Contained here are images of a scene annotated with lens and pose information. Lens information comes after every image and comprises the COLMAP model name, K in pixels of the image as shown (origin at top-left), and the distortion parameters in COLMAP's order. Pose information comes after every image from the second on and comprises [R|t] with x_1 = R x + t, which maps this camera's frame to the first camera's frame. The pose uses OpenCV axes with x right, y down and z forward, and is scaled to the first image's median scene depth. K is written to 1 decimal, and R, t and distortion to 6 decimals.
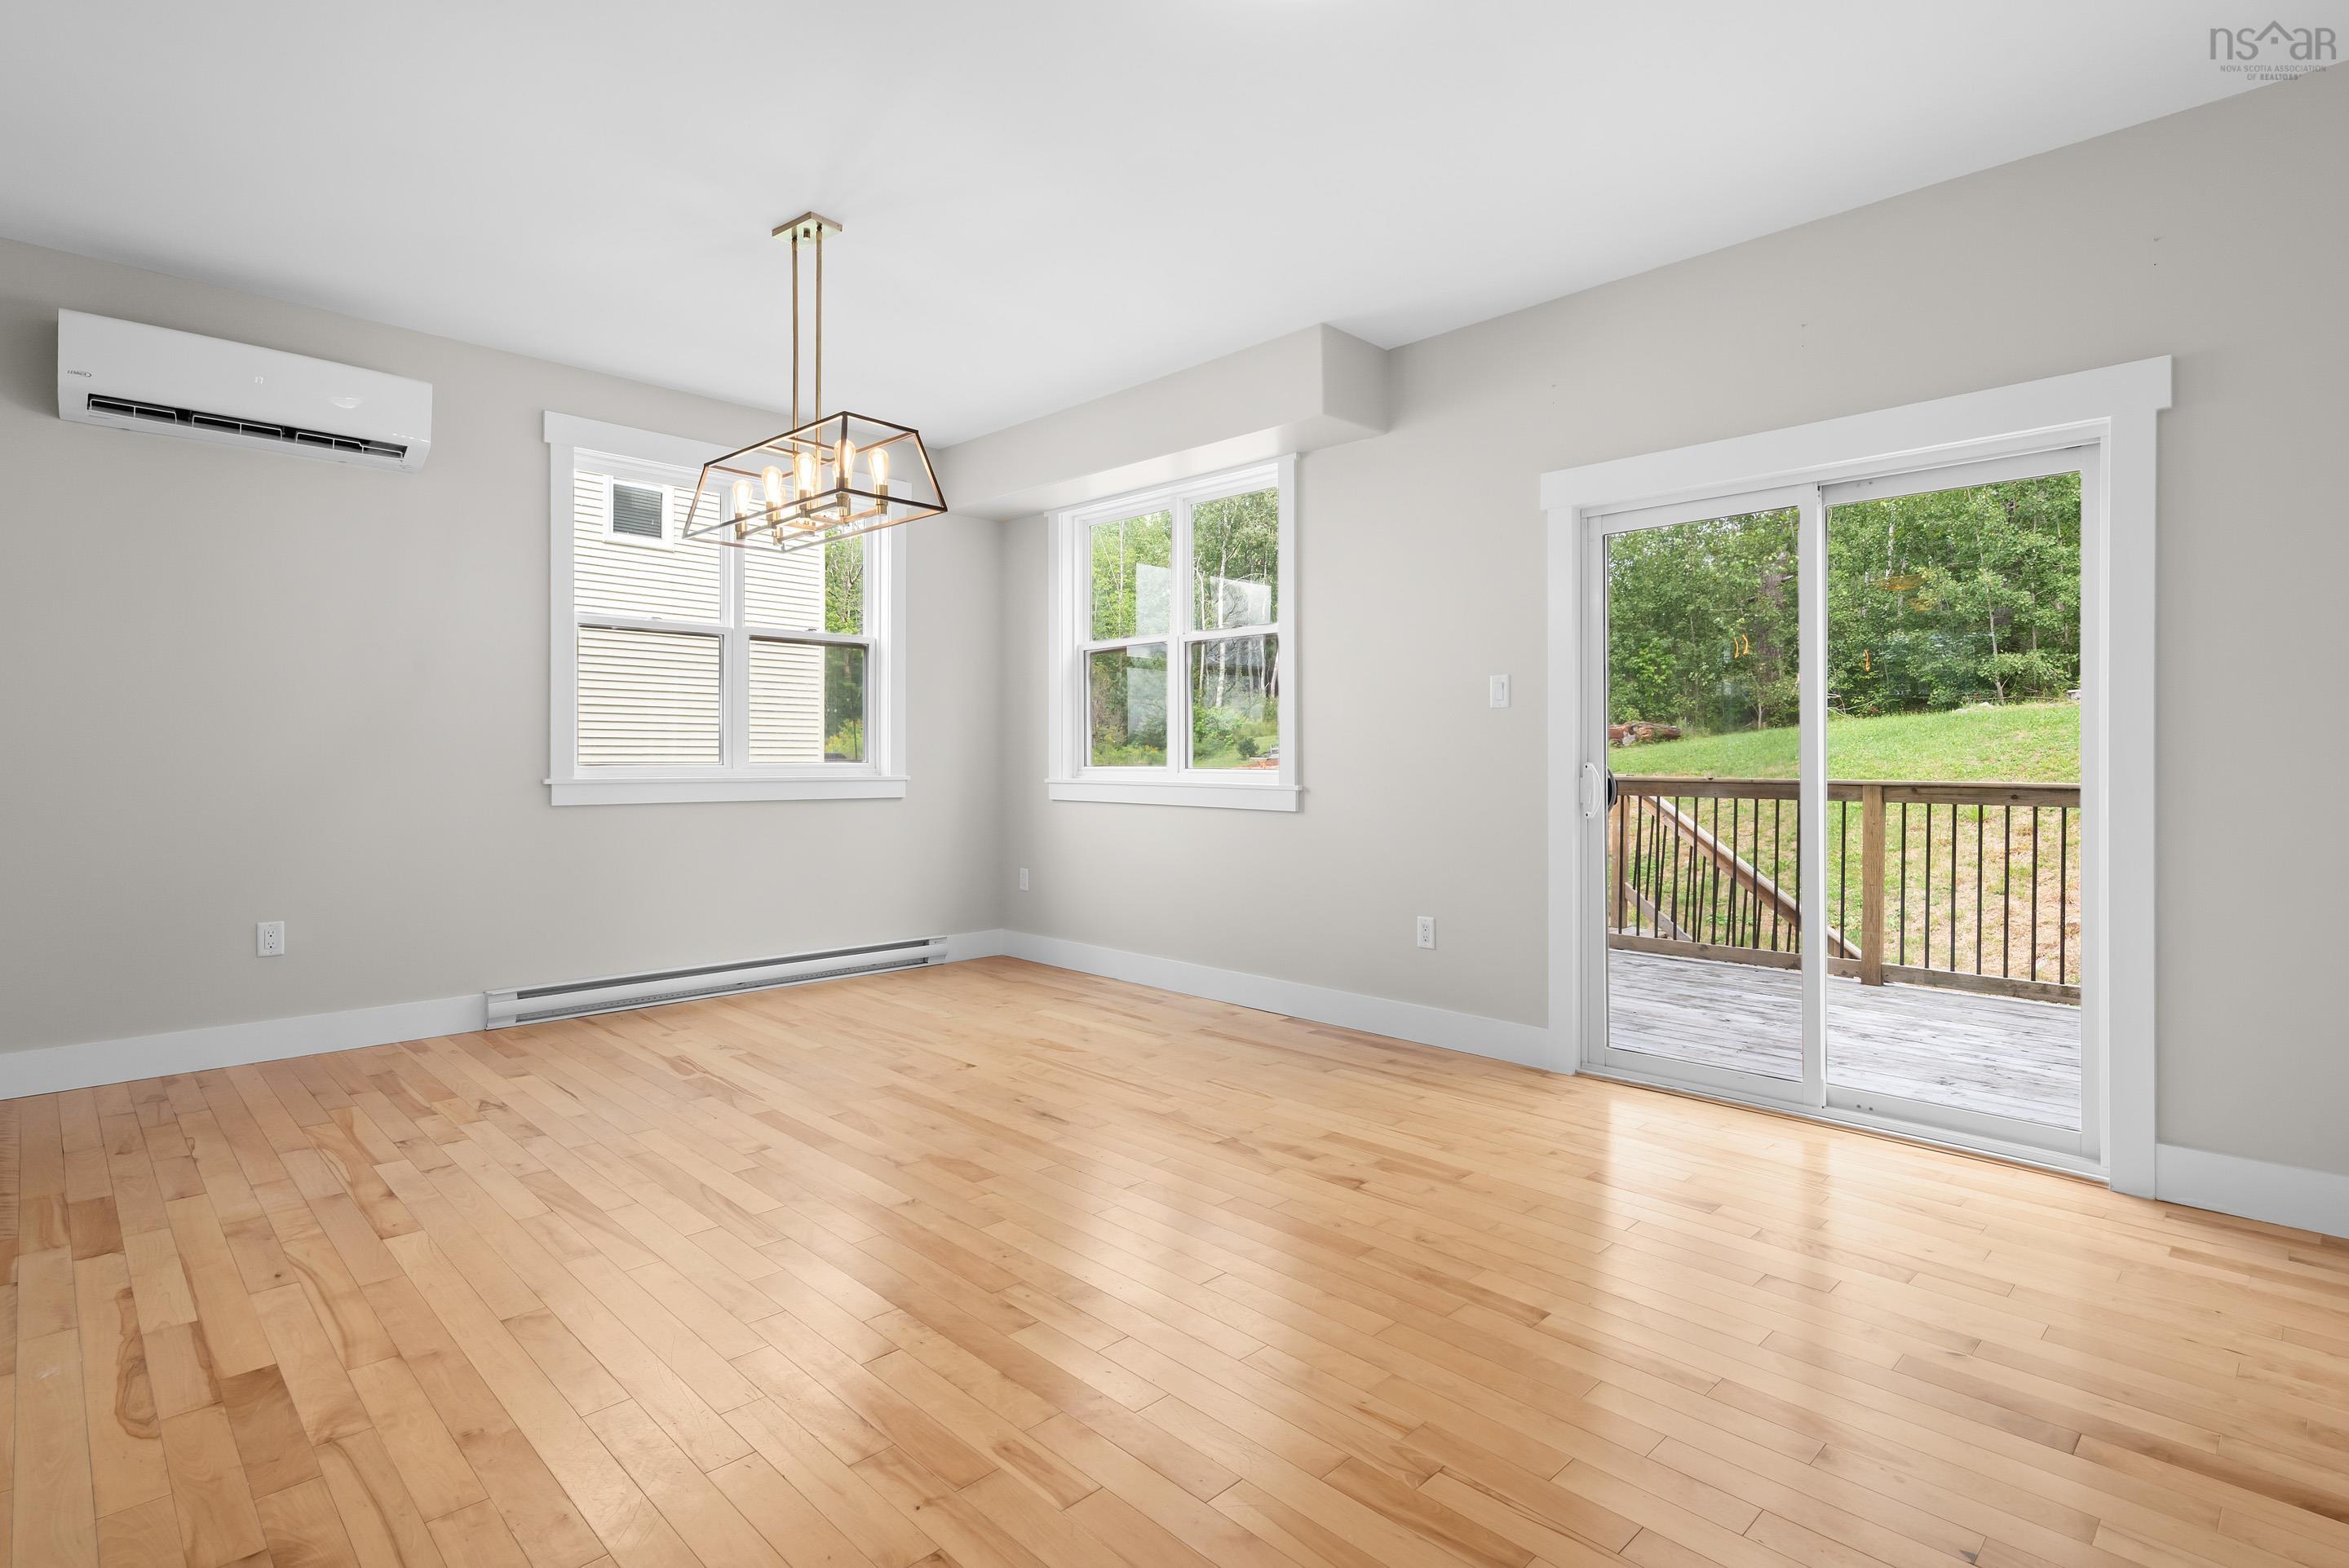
lens RADIAL K [[1156.9, 0, 1174.4], [0, 1156.9, 750.2], [0, 0, 1]] dist [0.010667, -0.000545]
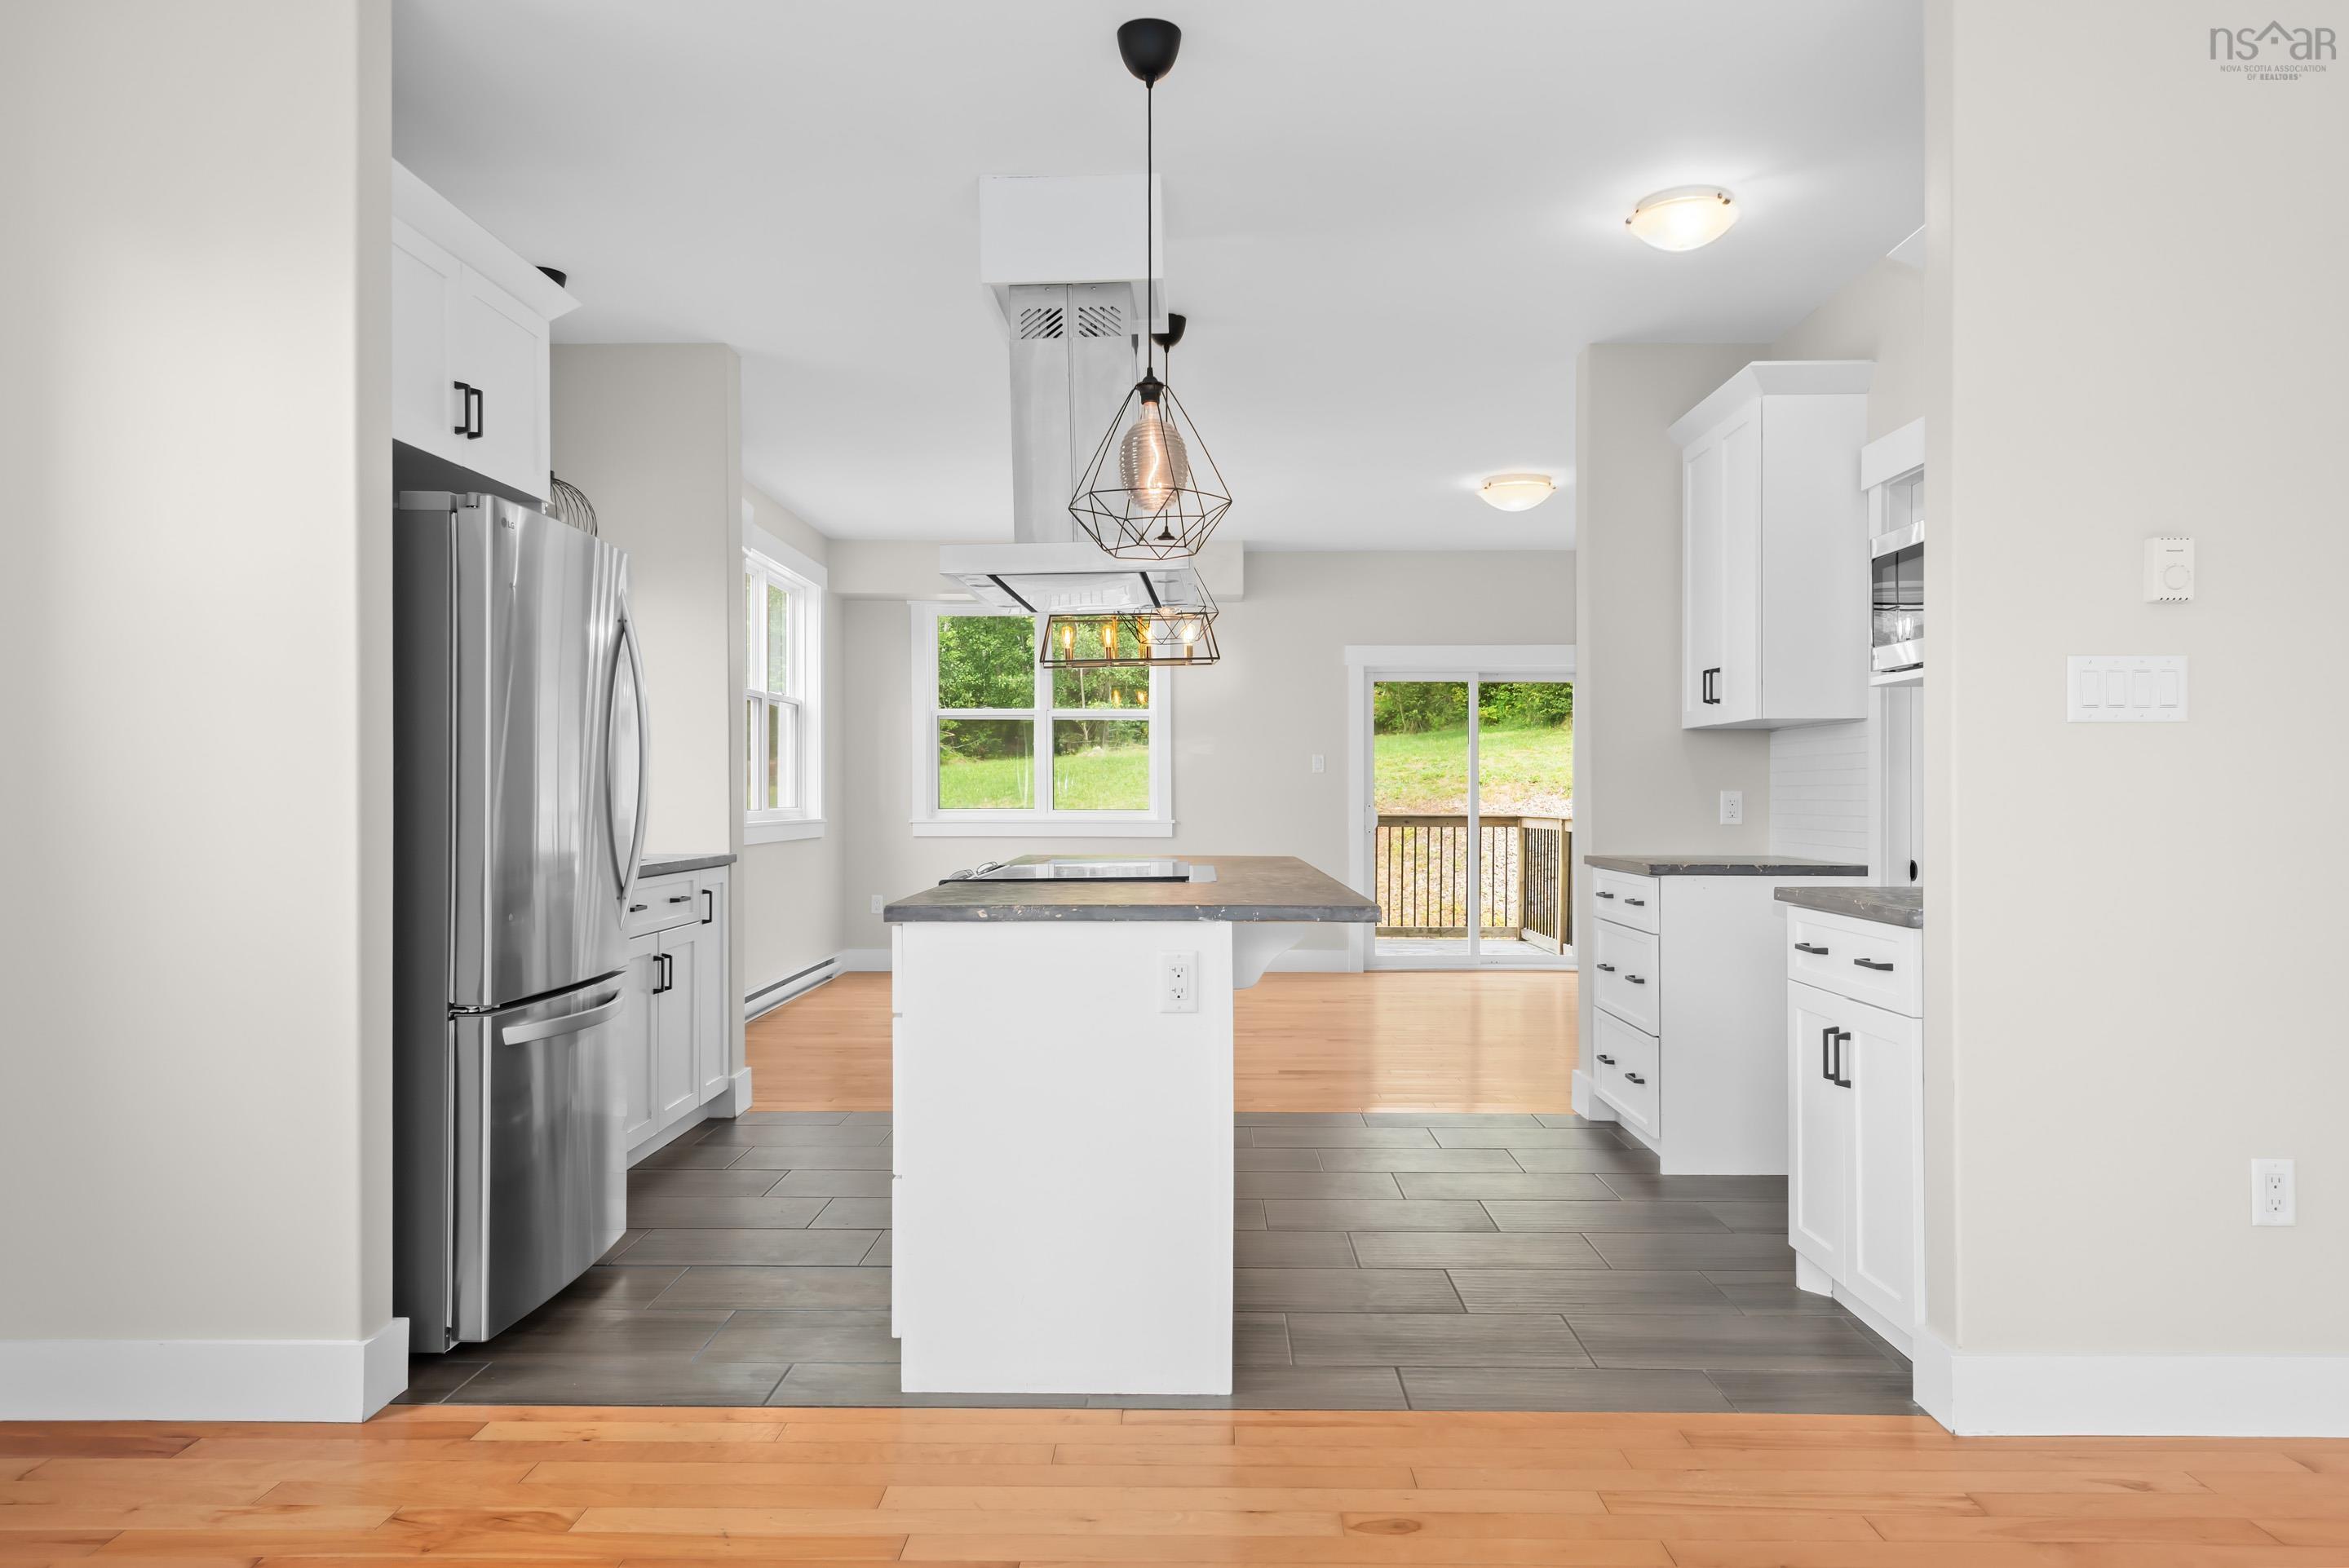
lens RADIAL K [[1508.3, 0, 1174.5], [0, 1508.3, 784.0], [0, 0, 1]] dist [0.016439, -0.001047]
pose [[0.713251, 0.003498, 0.700900, -1.738311], [-0.003387, 0.999993, -0.001544, -0.019000], [-0.700900, -0.001273, 0.713258, -0.562575]]
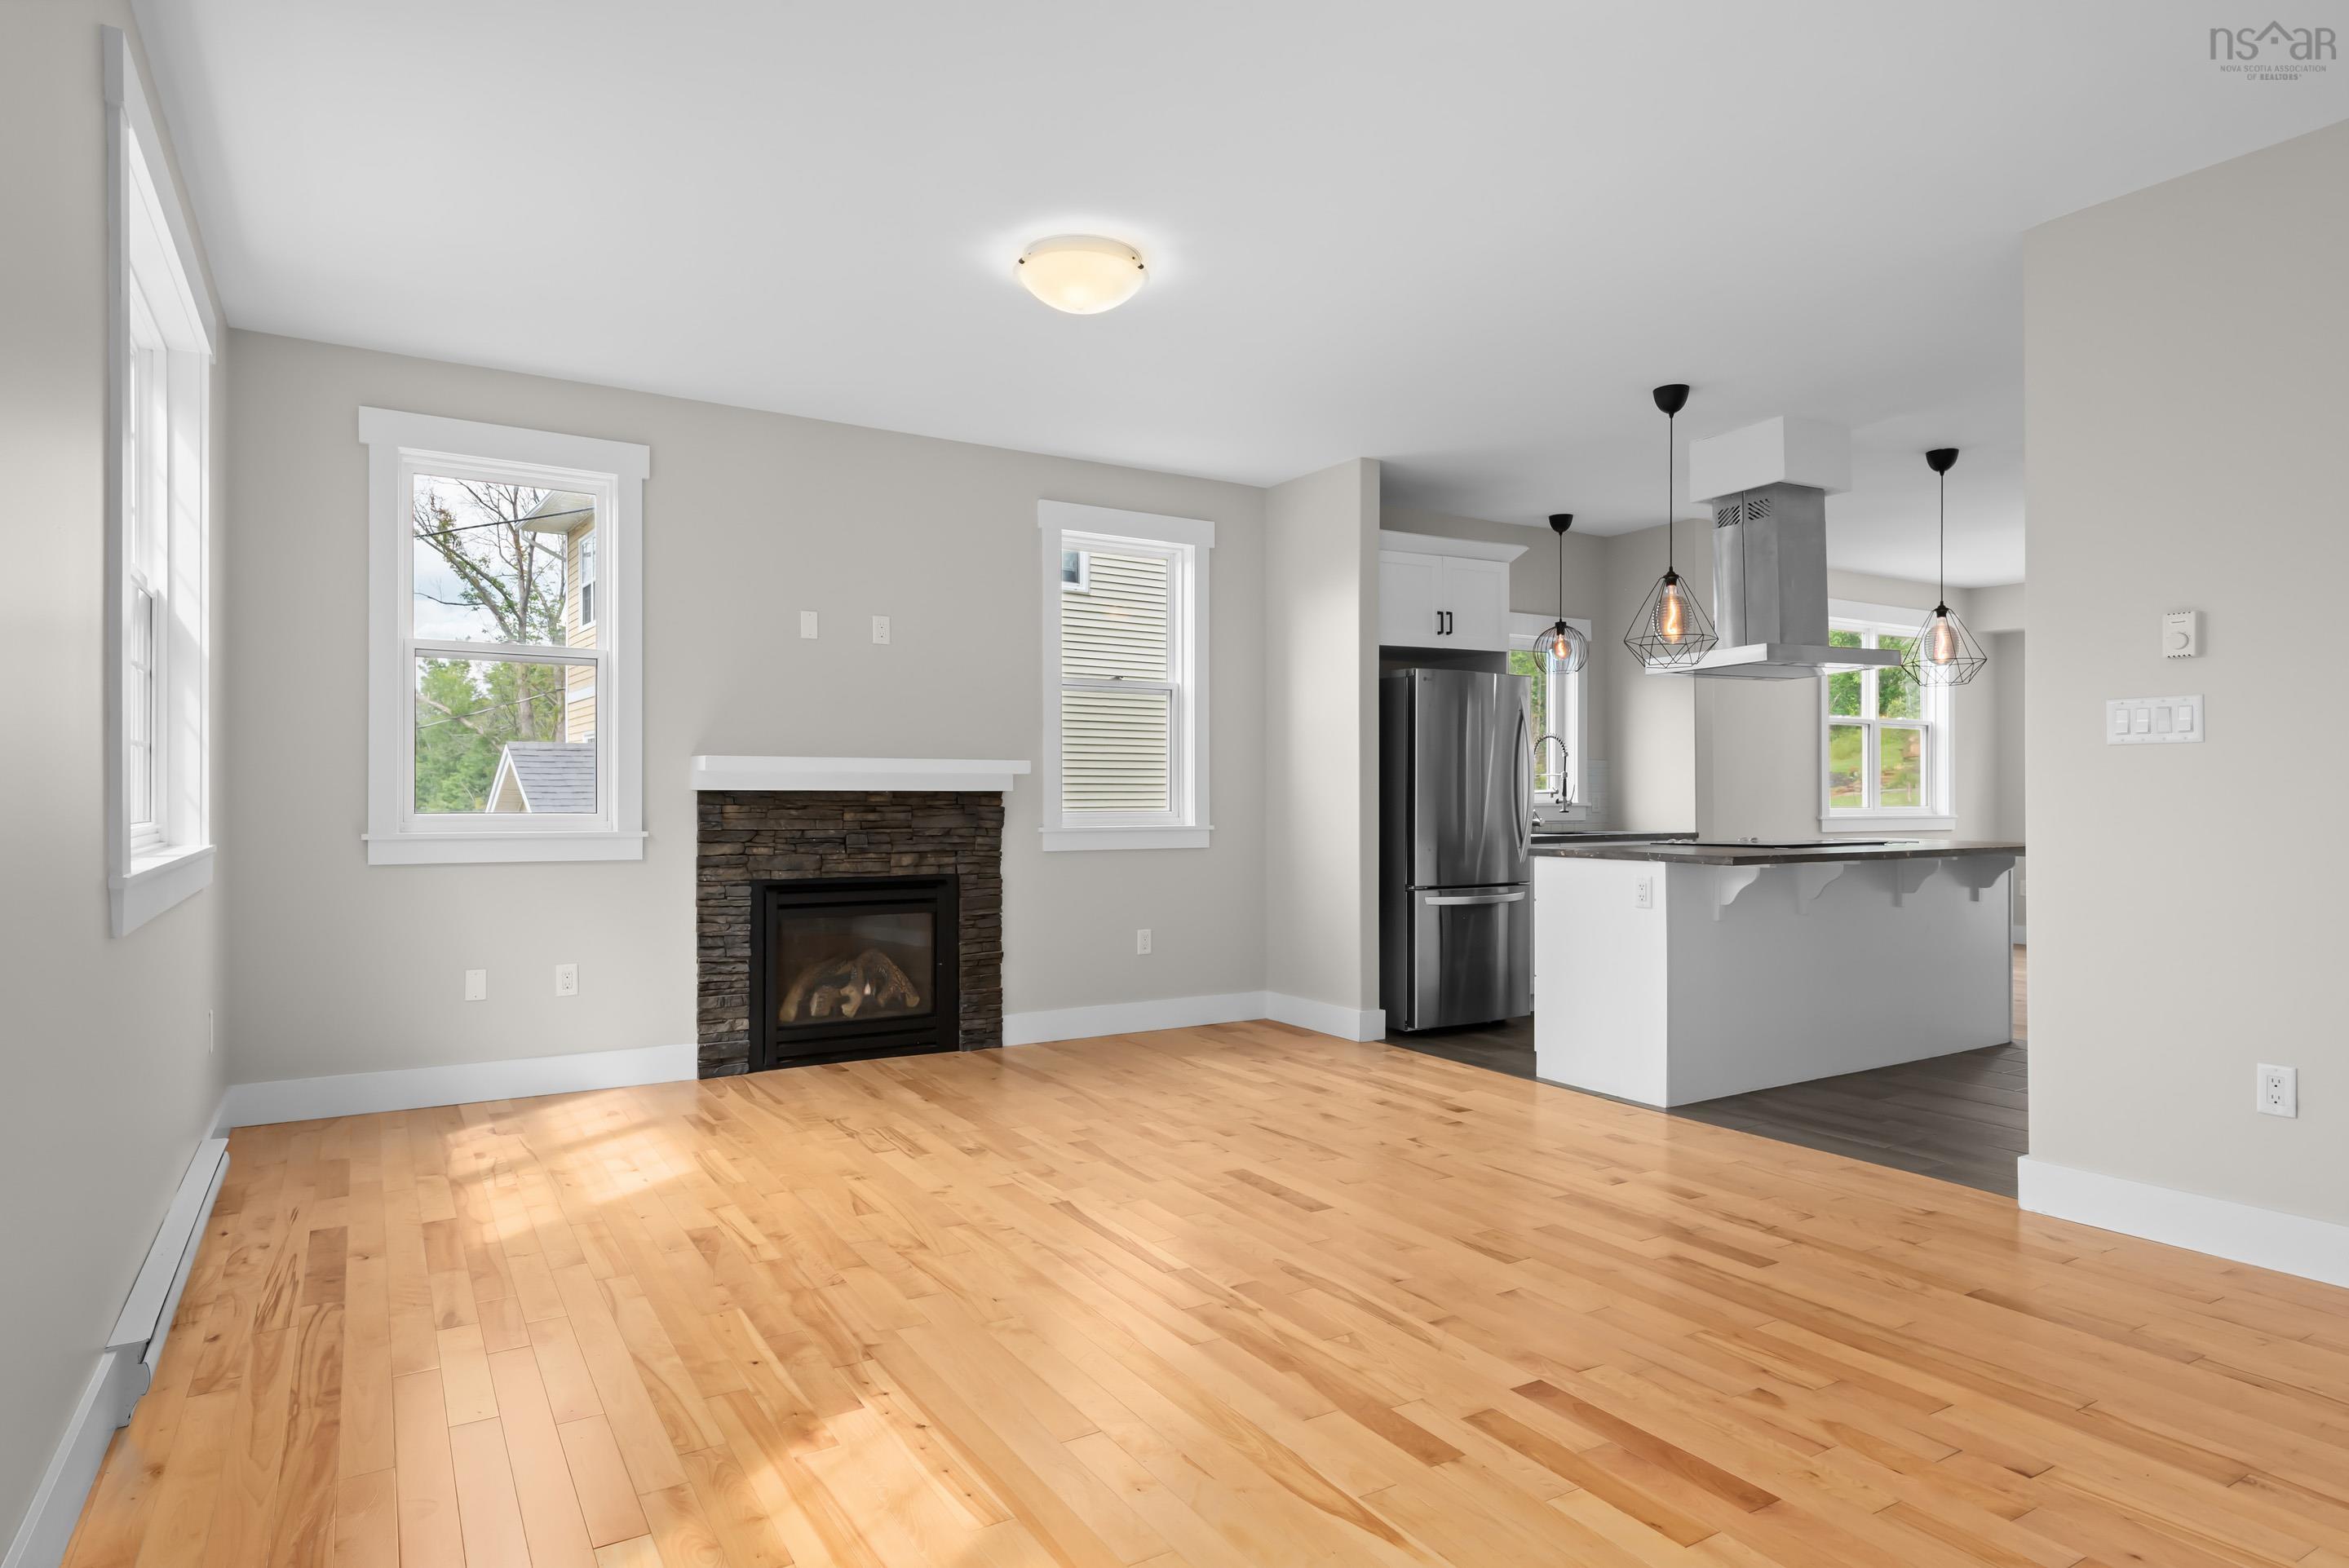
lens RADIAL K [[1335.9, 0, 1176.3], [0, 1335.9, 798.2], [0, 0, 1]] dist [0.020531, -0.000919]
pose [[0.972643, -0.003554, -0.232279, -1.322006], [0.005102, 0.999969, 0.006067, -0.023376], [0.232250, -0.007086, 0.972630, -1.454722]]
